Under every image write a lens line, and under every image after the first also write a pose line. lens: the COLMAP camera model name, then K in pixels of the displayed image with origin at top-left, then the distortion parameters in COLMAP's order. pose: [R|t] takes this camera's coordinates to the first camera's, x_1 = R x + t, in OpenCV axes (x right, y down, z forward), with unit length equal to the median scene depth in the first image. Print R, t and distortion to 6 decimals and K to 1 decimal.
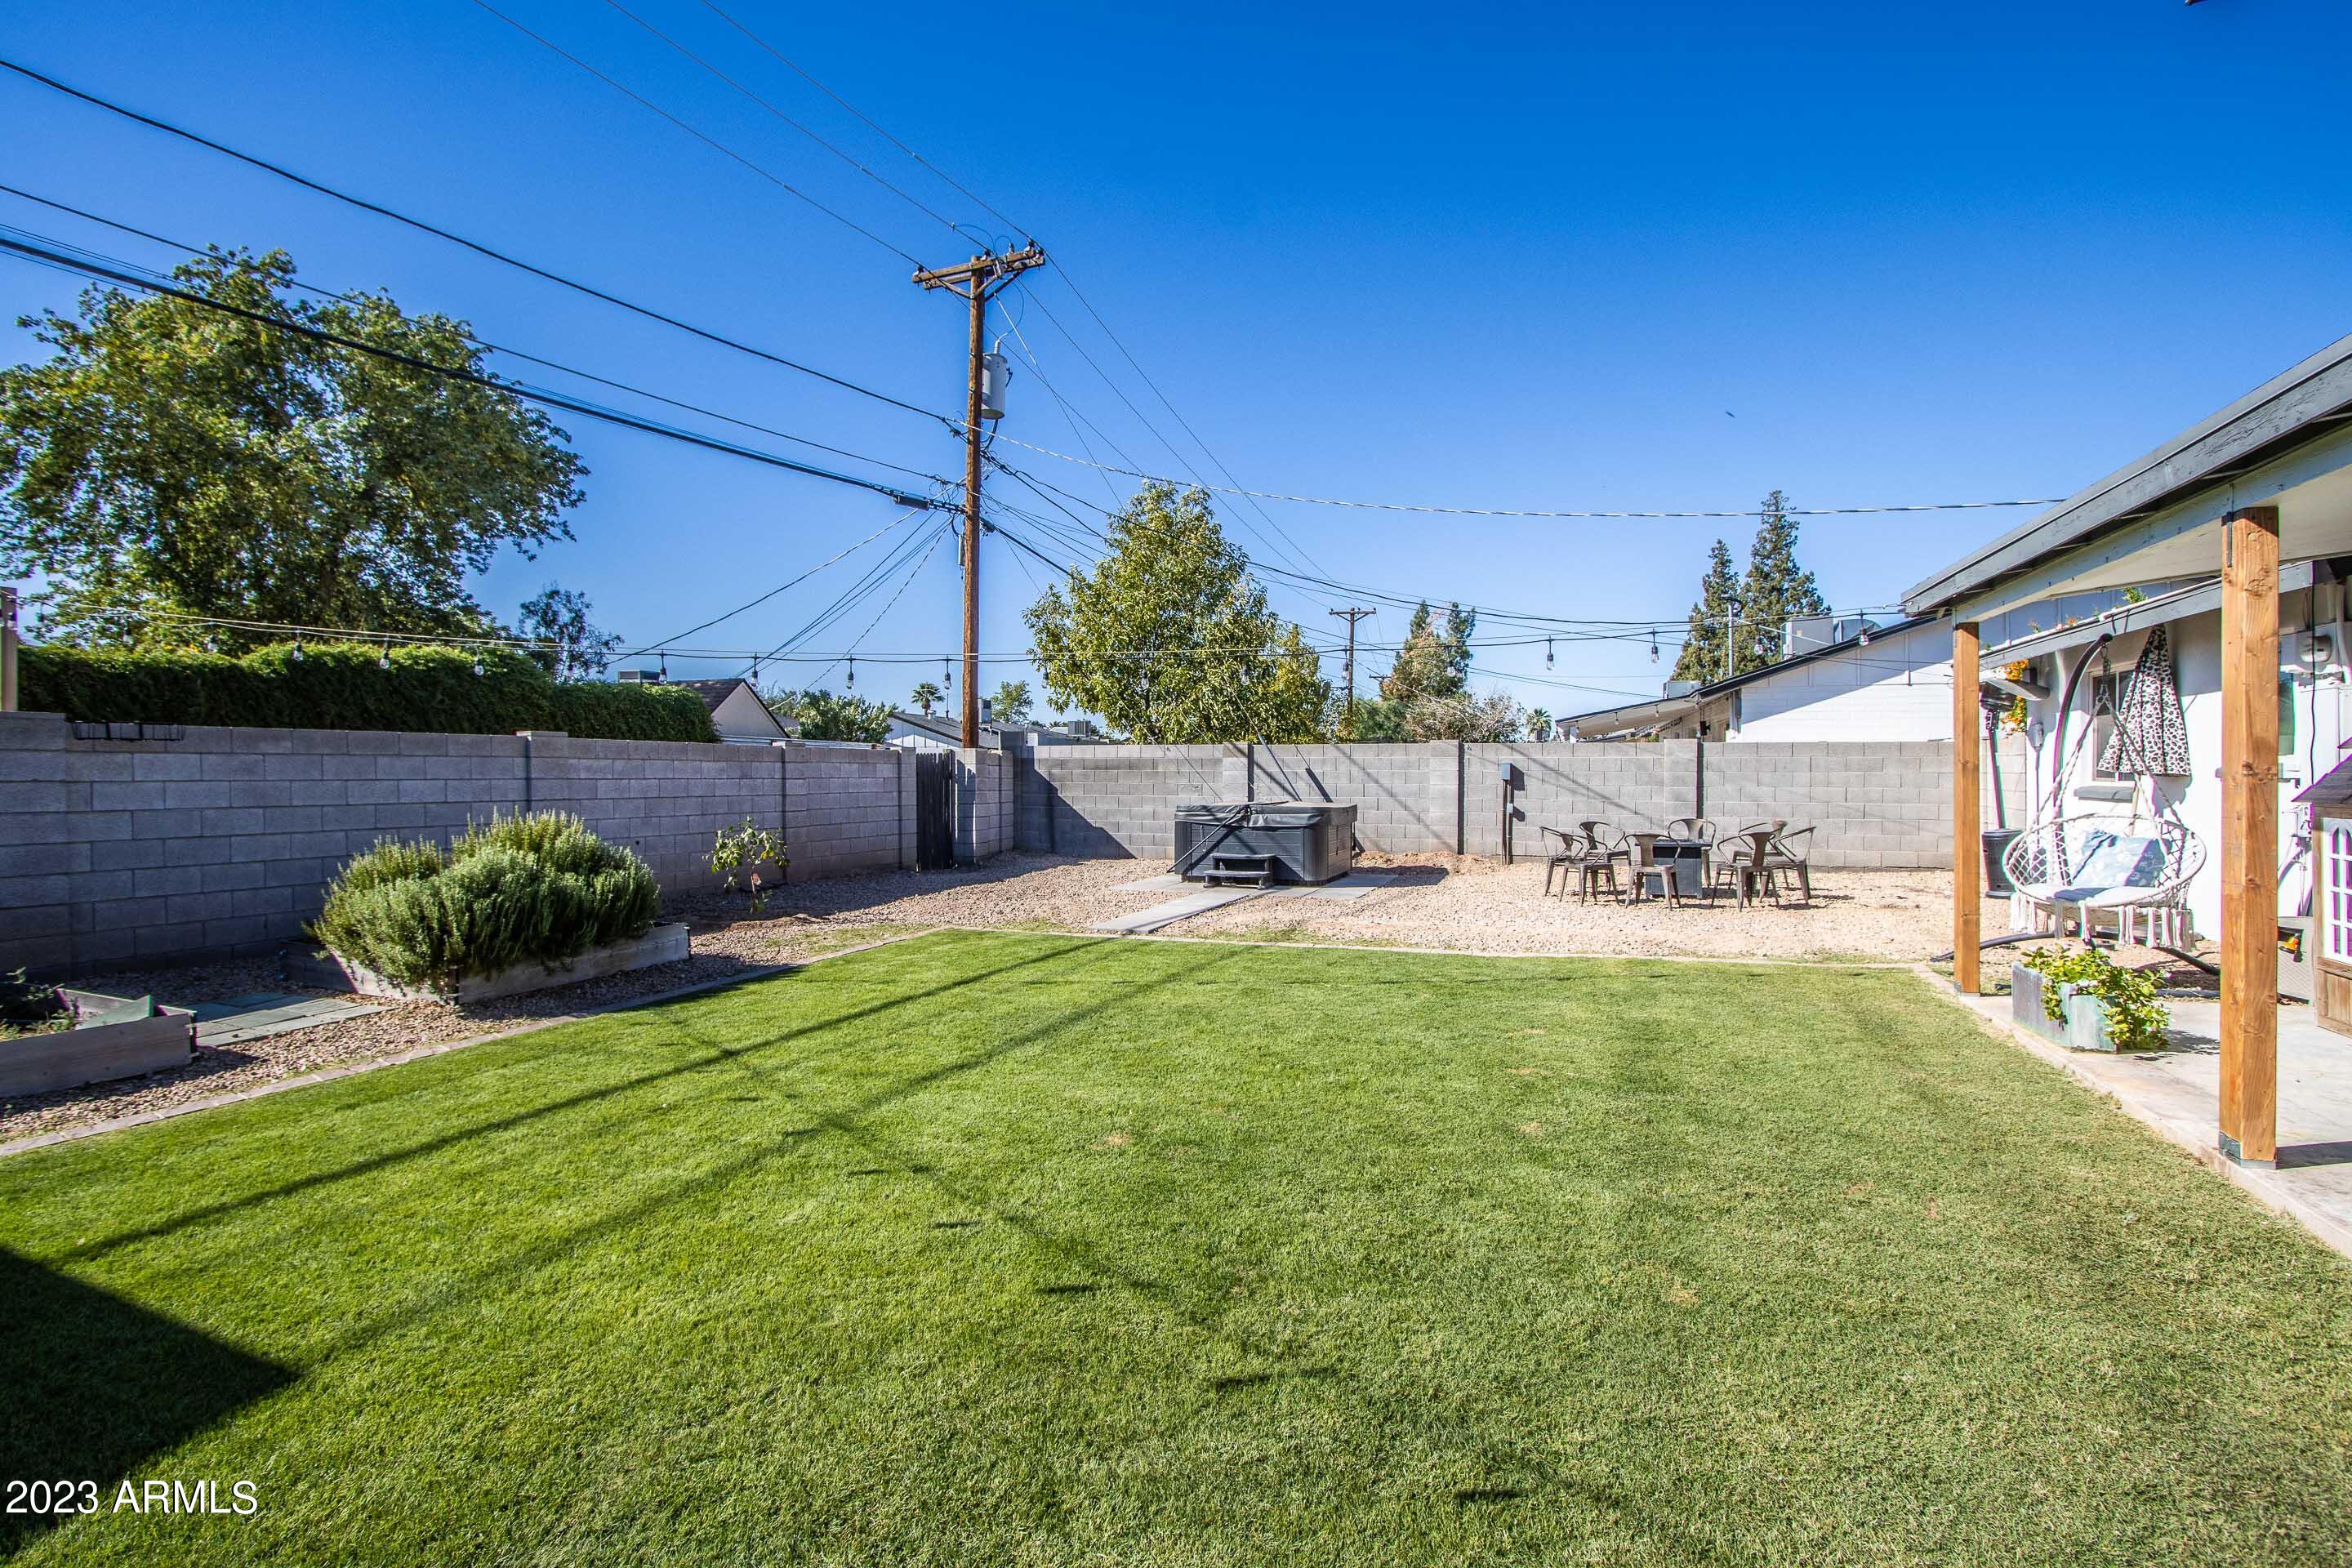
lens RADIAL K [[1099.2, 0, 1176.0], [0, 1099.2, 784.0], [0, 0, 1]] dist [-0.023845, 0.000193]
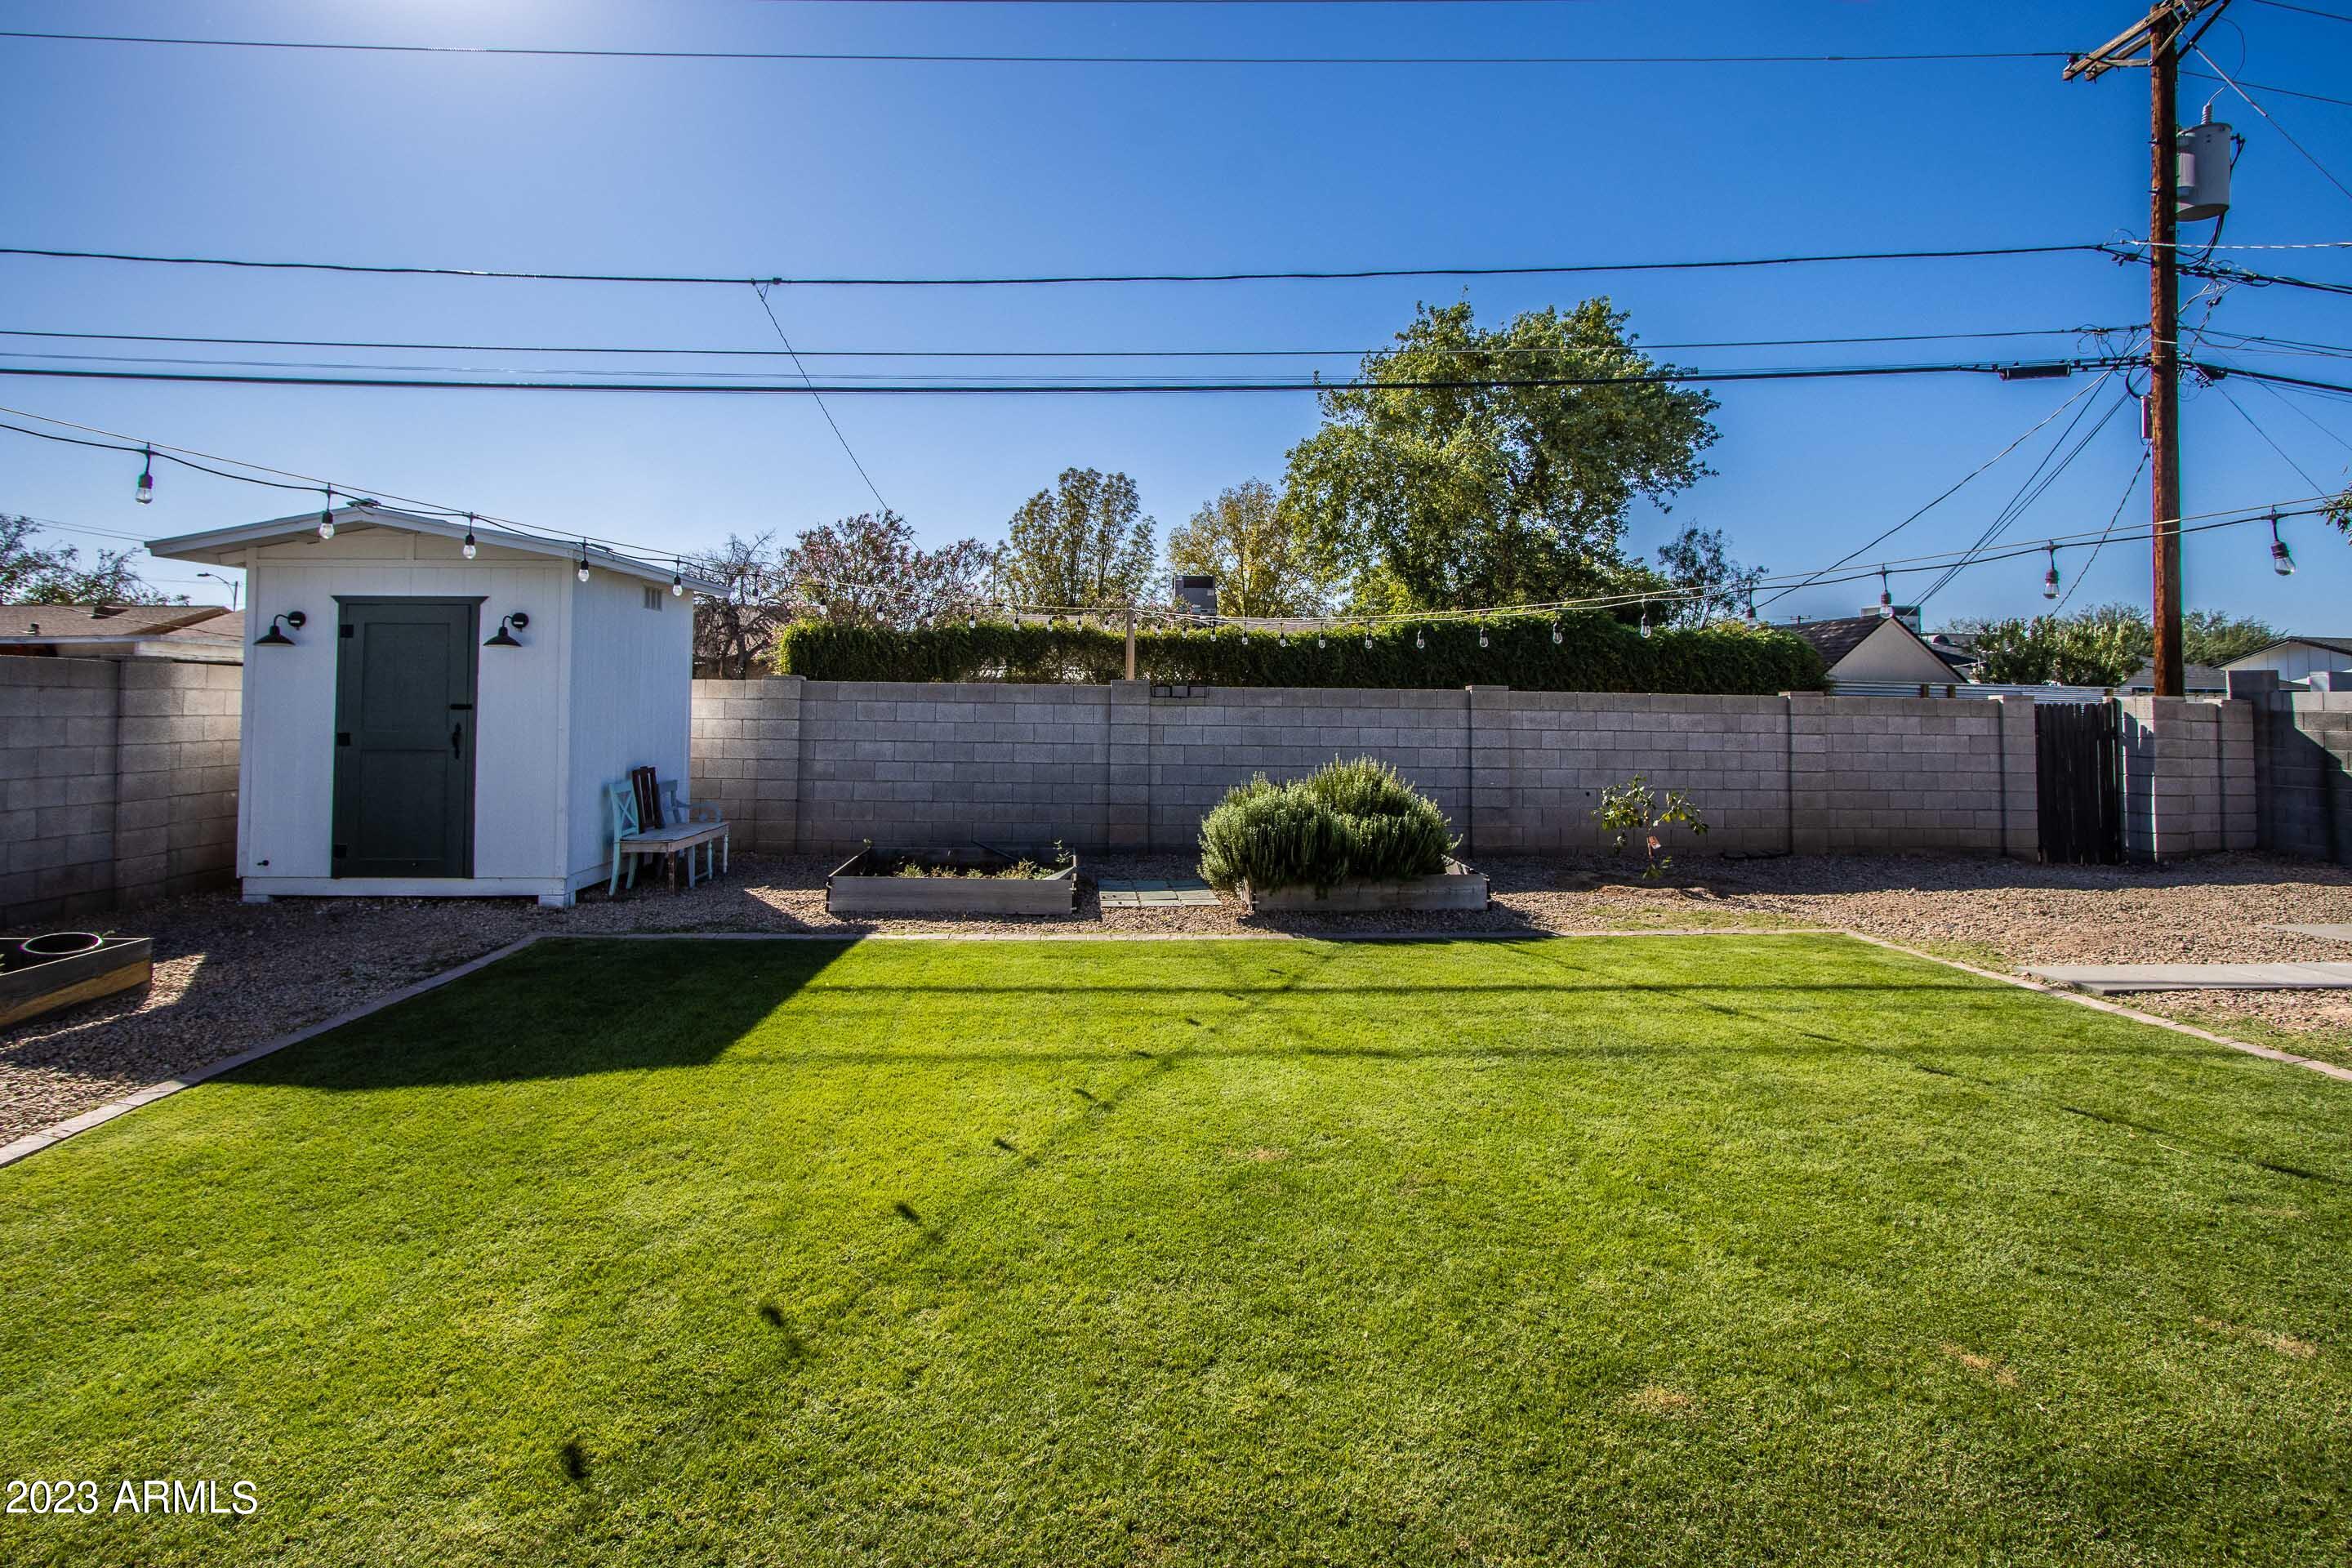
lens RADIAL K [[1149.1, 0, 1176.6], [0, 1149.1, 647.5], [0, 0, 1]] dist [-0.002793, -0.000604]
pose [[0.449480, -0.038976, -0.892439, 0.189466], [-0.022462, 0.998239, -0.054910, -0.009590], [0.893008, 0.044727, 0.447813, 0.119898]]
